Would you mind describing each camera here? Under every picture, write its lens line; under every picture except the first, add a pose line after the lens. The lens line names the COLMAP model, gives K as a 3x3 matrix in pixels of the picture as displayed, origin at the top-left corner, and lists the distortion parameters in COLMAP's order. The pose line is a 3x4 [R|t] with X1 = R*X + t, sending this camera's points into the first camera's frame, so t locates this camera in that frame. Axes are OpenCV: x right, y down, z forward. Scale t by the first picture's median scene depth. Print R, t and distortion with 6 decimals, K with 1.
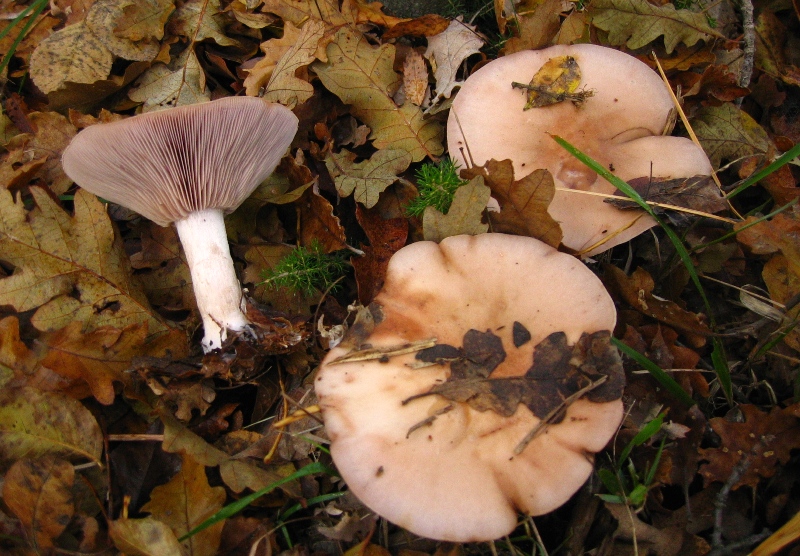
lens RADIAL K [[869.7, 0, 400.5], [0, 869.7, 278.0], [0, 0, 1]] dist [-0.061690, 0.000000]
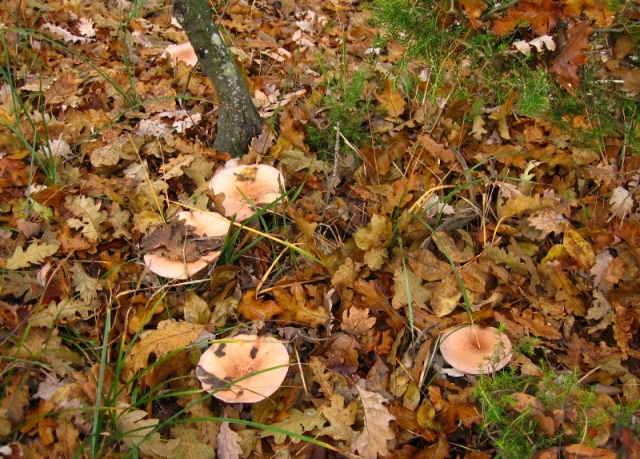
lens RADIAL K [[723.0, 0, 319.7], [0, 723.0, 229.4], [0, 0, 1]] dist [-0.015204, 0.000000]
pose [[0.986203, 0.102053, -0.130344, 0.665762], [-0.130717, 0.963191, -0.234895, 0.454665], [0.101575, 0.248692, 0.963242, -1.197306]]
